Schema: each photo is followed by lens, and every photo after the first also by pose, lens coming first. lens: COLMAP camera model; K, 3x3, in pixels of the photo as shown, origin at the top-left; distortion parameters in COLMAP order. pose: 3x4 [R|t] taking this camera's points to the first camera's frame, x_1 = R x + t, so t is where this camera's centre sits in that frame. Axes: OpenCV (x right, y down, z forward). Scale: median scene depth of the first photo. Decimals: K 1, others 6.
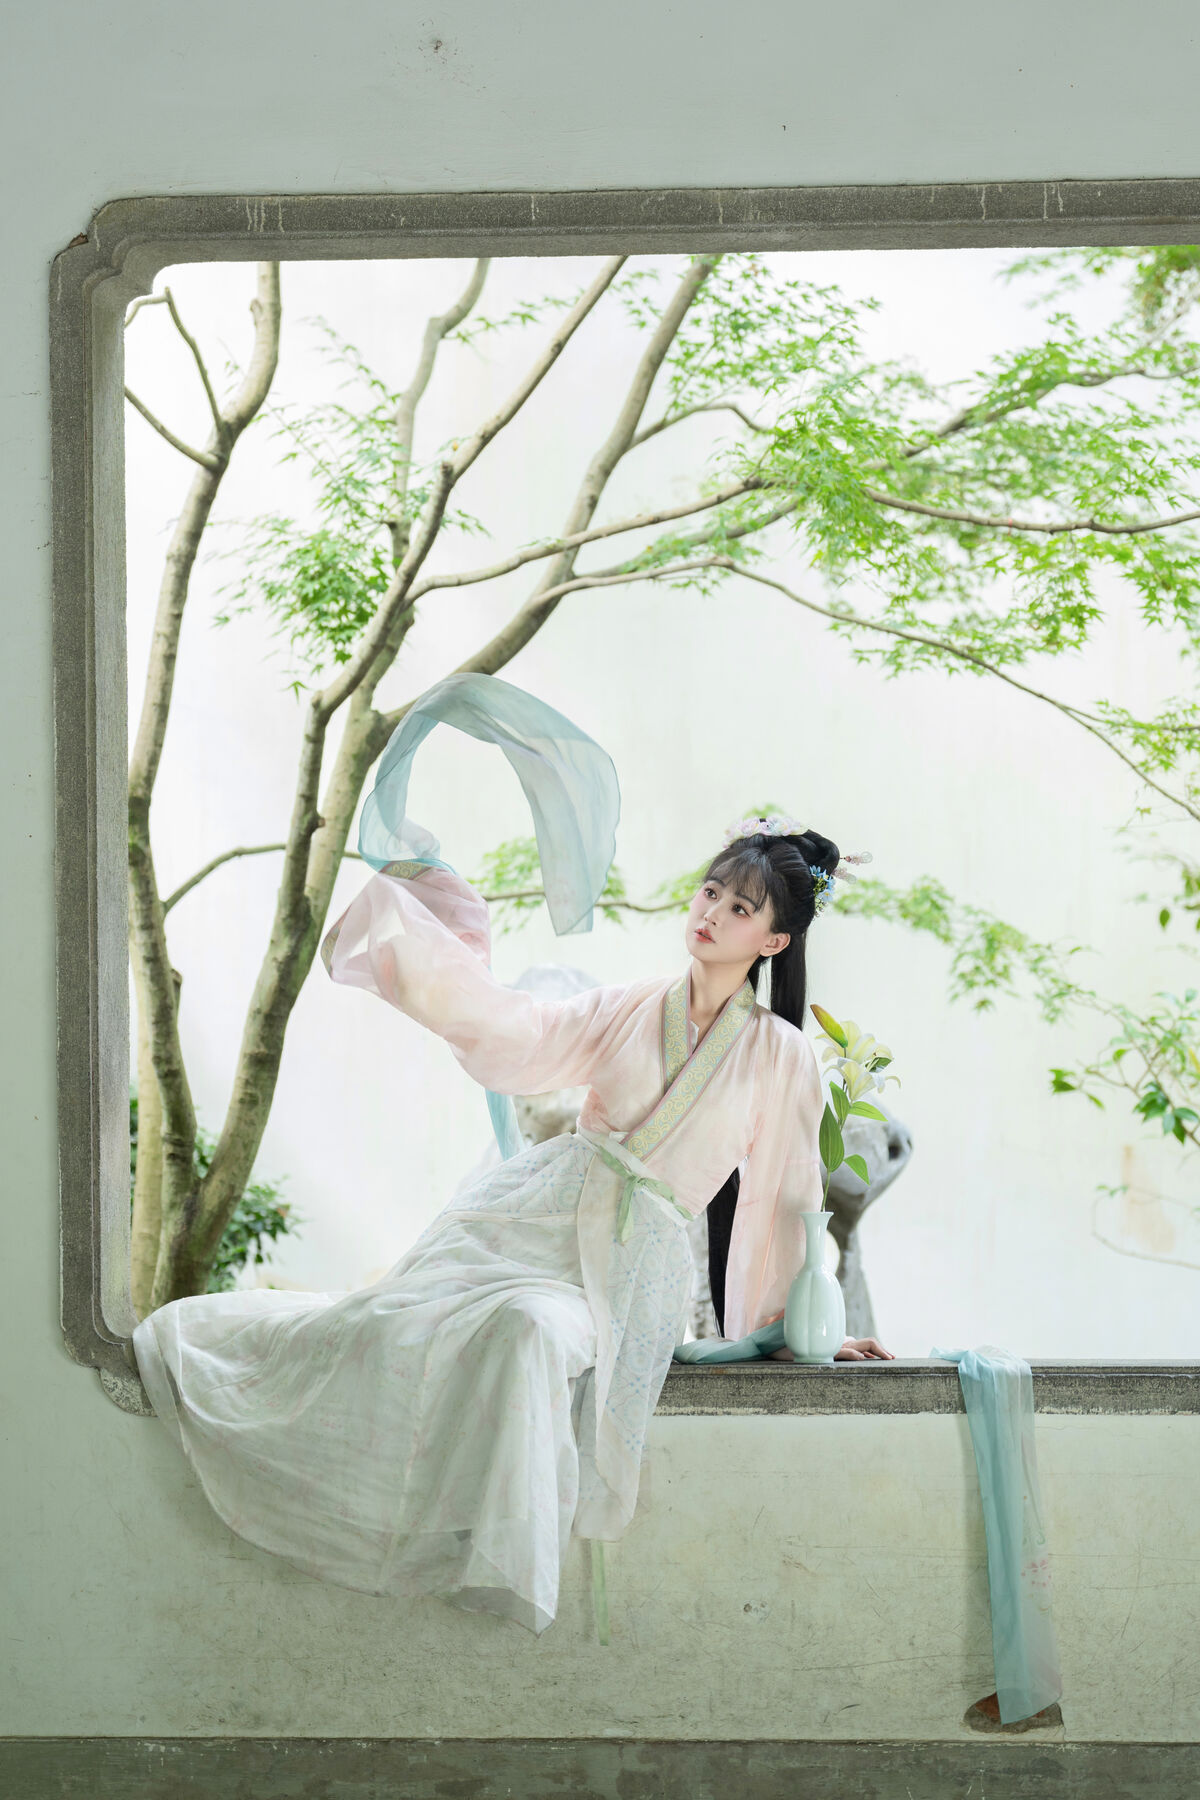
lens RADIAL K [[5306.9, 0, 713.1], [0, 5306.9, 896.2], [0, 0, 1]] dist [-0.123108, -13.941893]
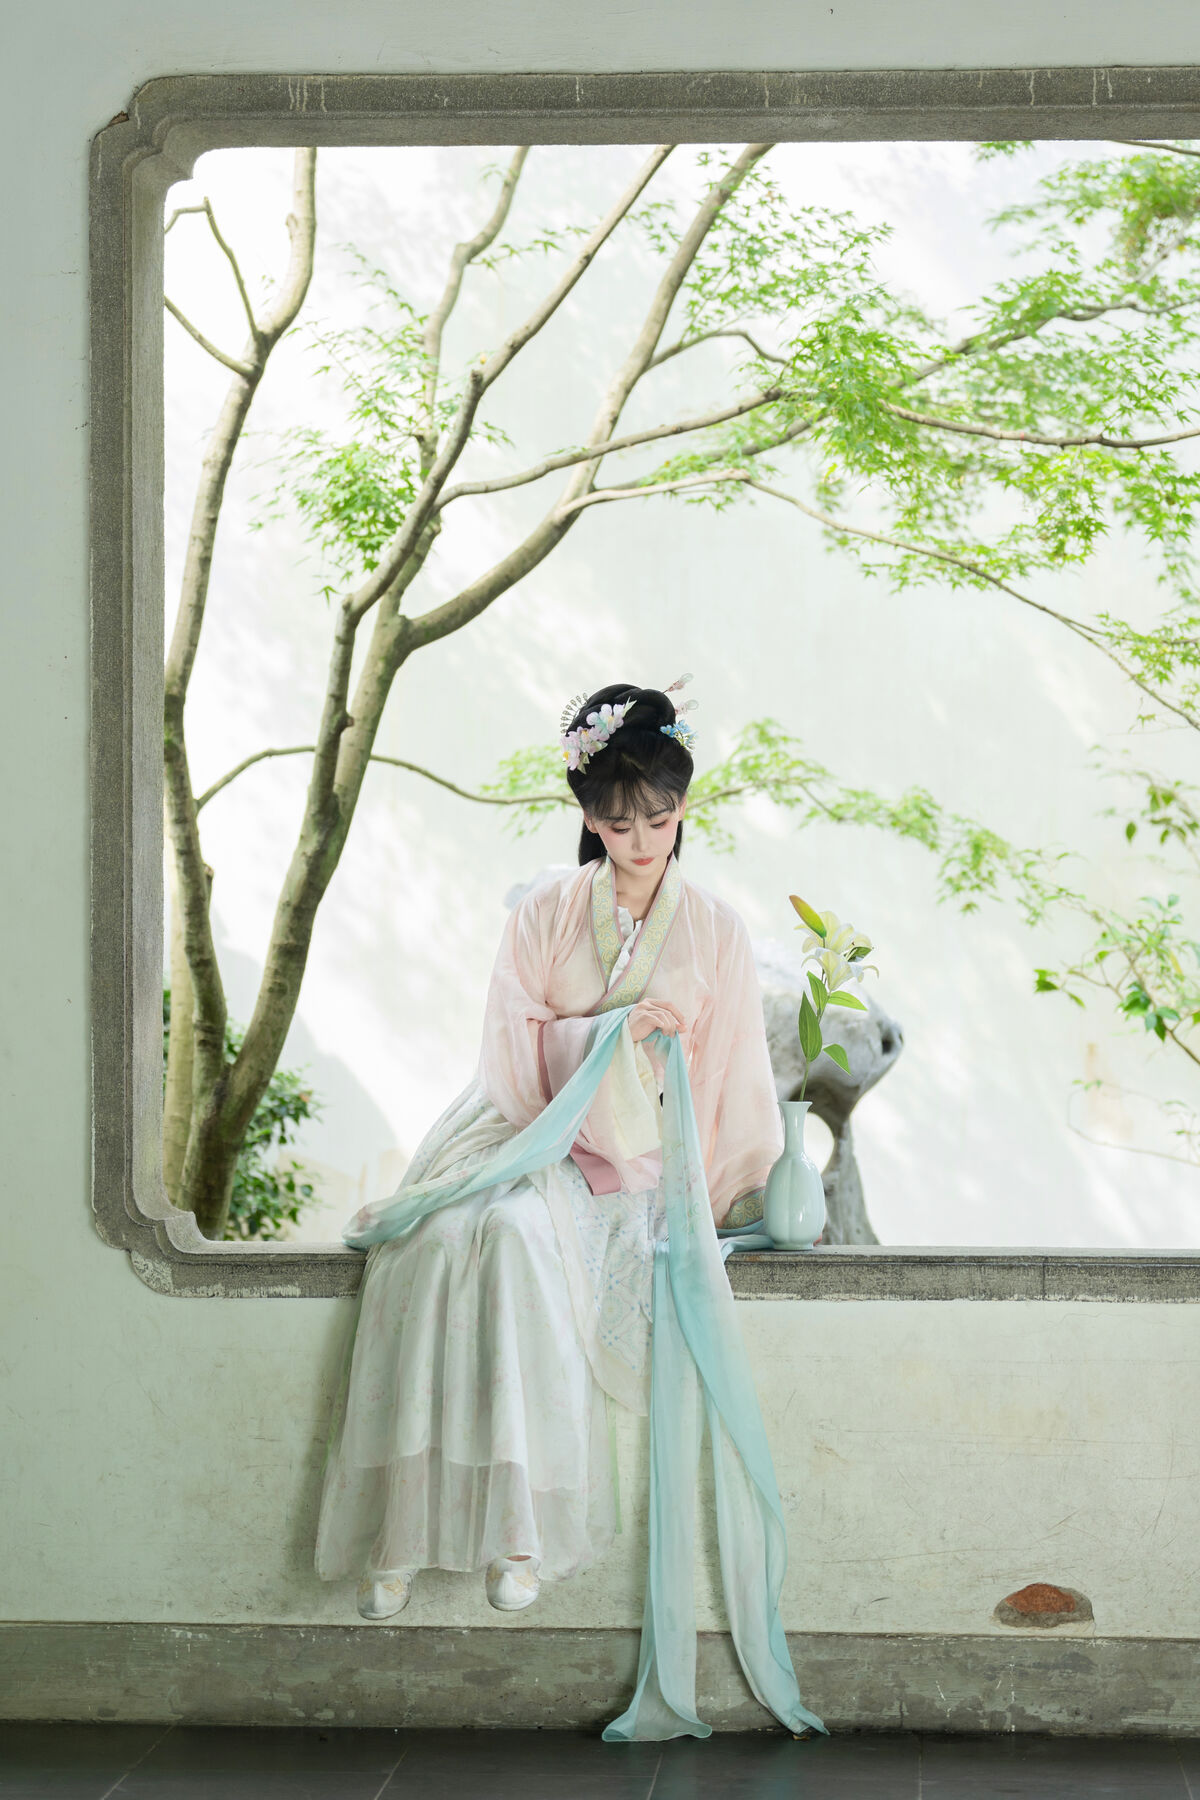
lens RADIAL K [[4481.0, 0, 600.0], [0, 4481.0, 900.0], [0, 0, 1]] dist [0.114747, -9.806554]
pose [[0.999871, 0.010741, -0.011974, -0.013888], [-0.010582, 0.999856, 0.013274, 0.008773], [0.012115, -0.013146, 0.999840, 0.119317]]
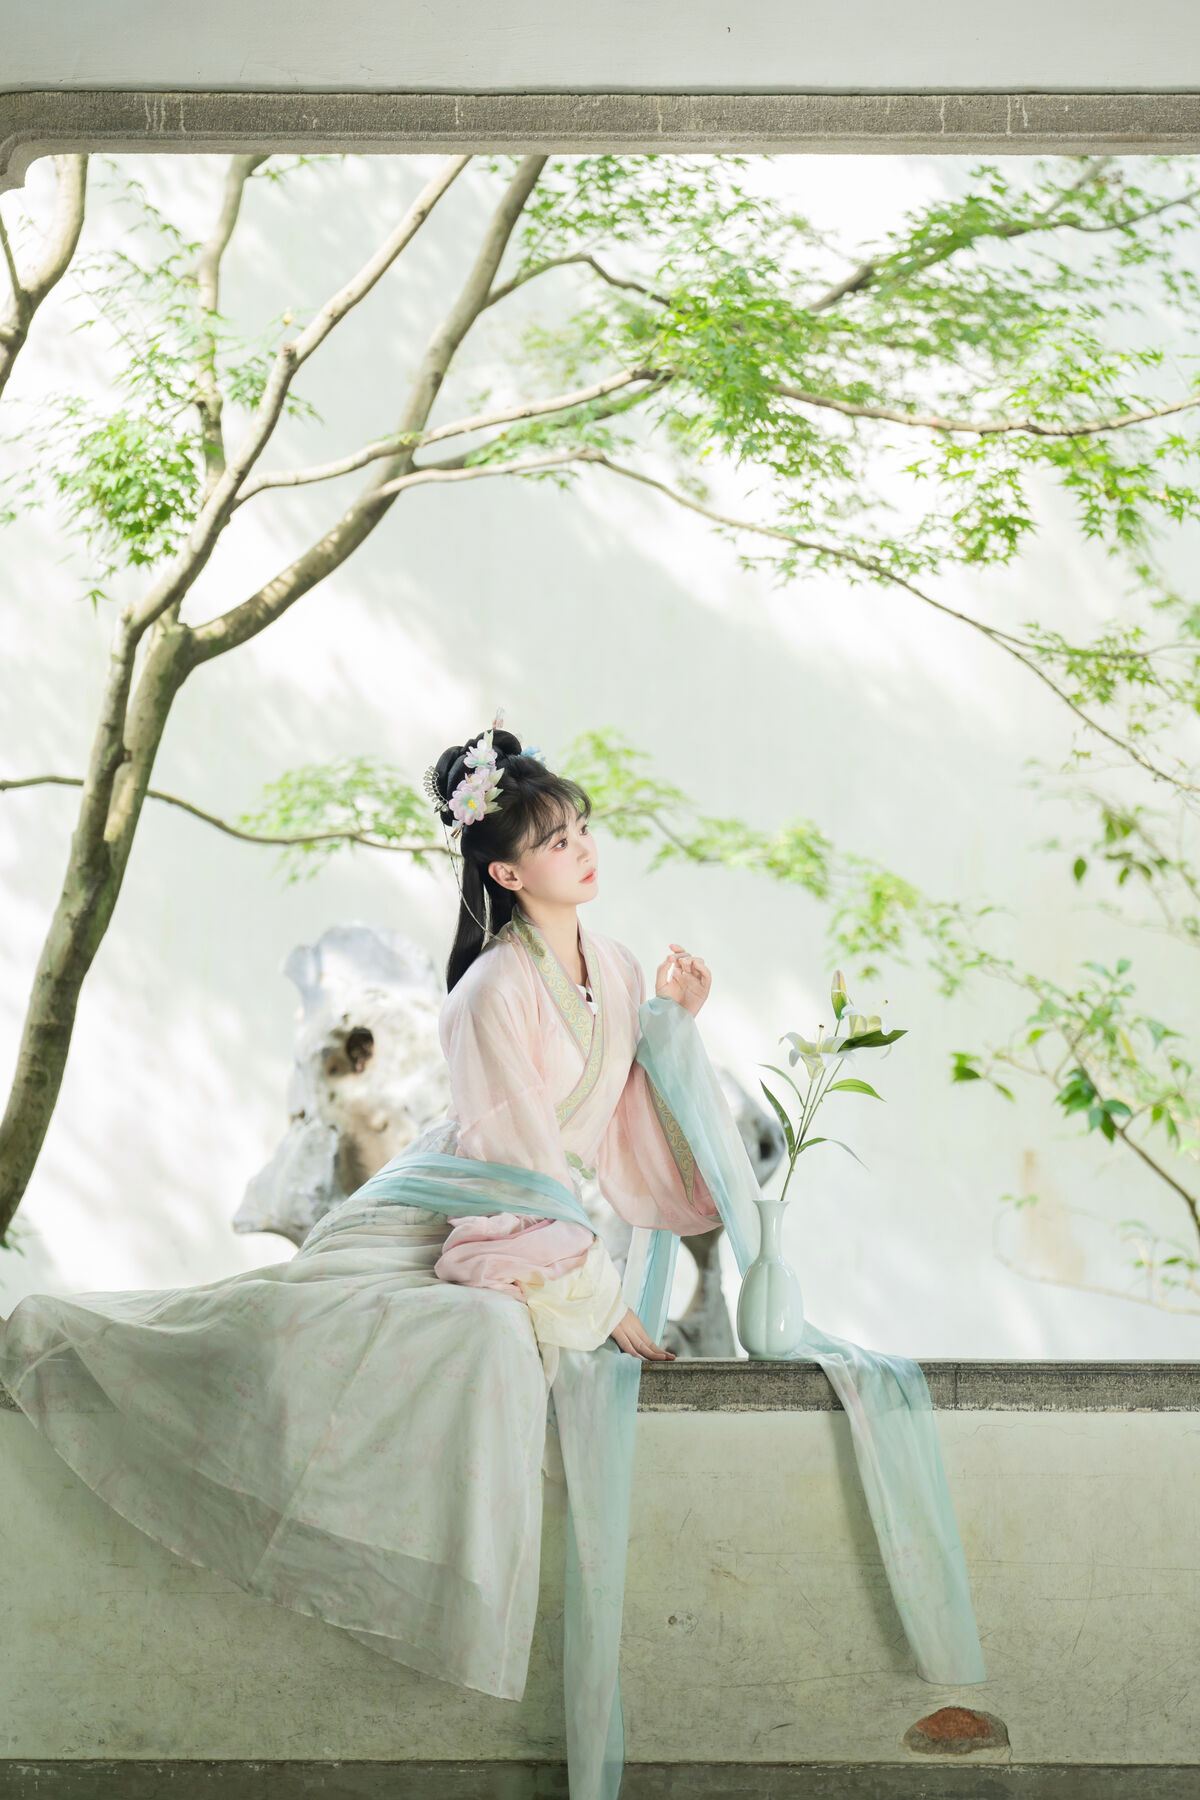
lens RADIAL K [[8714.3, 0, 606.2], [0, 8714.3, 857.1], [0, 0, 1]] dist [-0.133443, -69.243733]
pose [[0.999012, 0.010629, 0.043160, -0.055548], [-0.010945, 0.999915, 0.007100, -0.008021], [-0.043081, -0.007565, 0.999043, -0.404025]]
